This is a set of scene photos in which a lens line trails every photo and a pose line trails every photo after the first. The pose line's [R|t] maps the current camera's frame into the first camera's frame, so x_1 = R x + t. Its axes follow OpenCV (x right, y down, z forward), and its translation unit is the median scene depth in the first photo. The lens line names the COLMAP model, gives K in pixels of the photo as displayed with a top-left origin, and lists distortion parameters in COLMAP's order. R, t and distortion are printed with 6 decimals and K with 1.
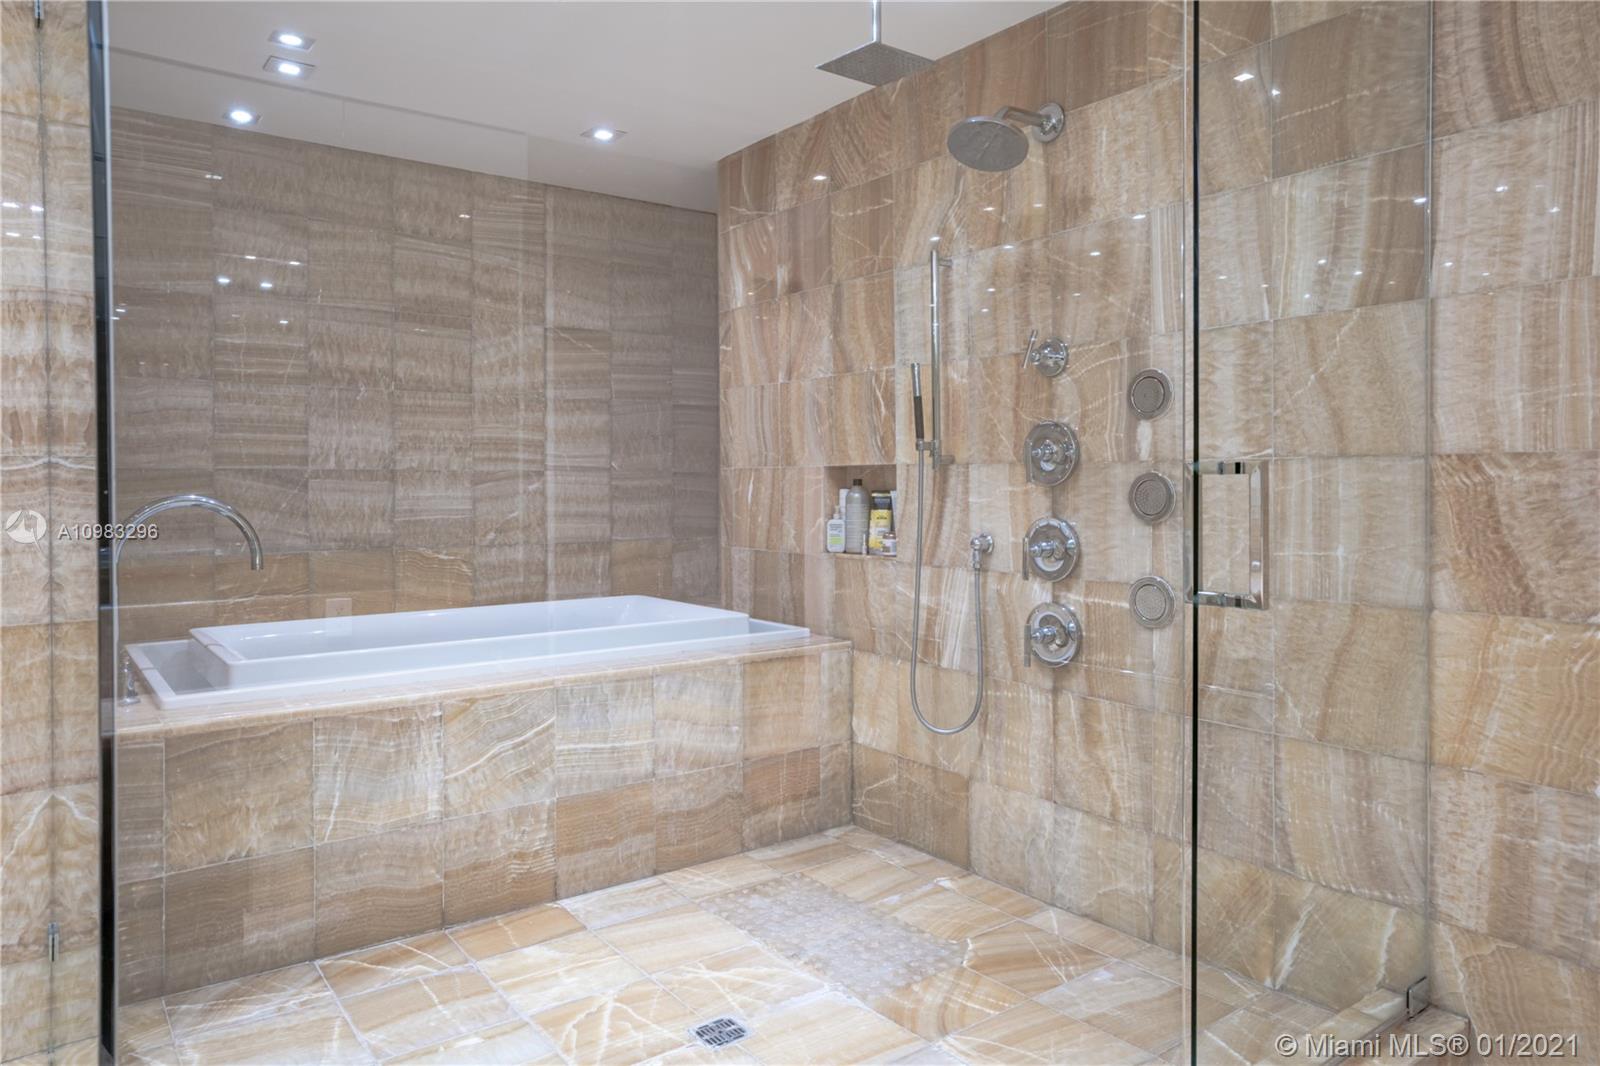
lens RADIAL K [[1062.5, 0, 796.1], [0, 1062.5, 488.7], [0, 0, 1]] dist [0.000880, -0.000221]
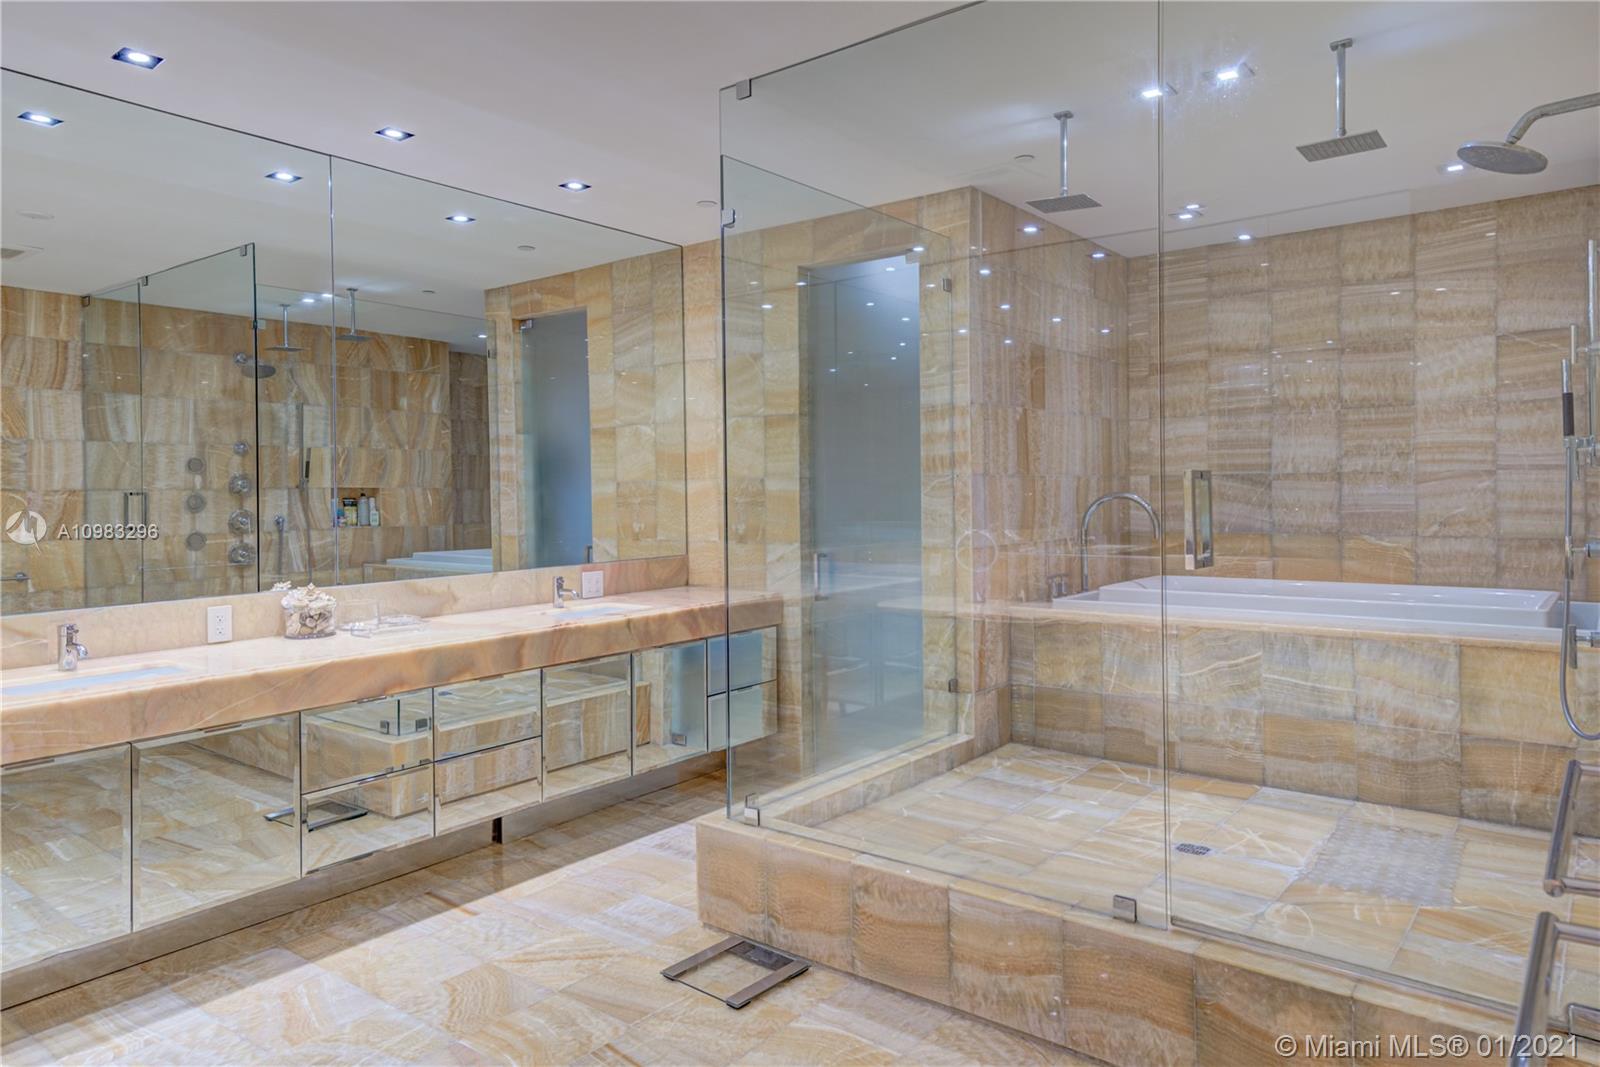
lens RADIAL K [[1042.5, 0, 787.1], [0, 1042.5, 499.3], [0, 0, 1]] dist [0.006671, 0.041236]
pose [[0.263453, 0.007175, -0.964645, 0.674637], [0.003496, 0.999959, 0.008392, 0.001583], [0.964666, -0.005583, 0.263417, 0.034294]]
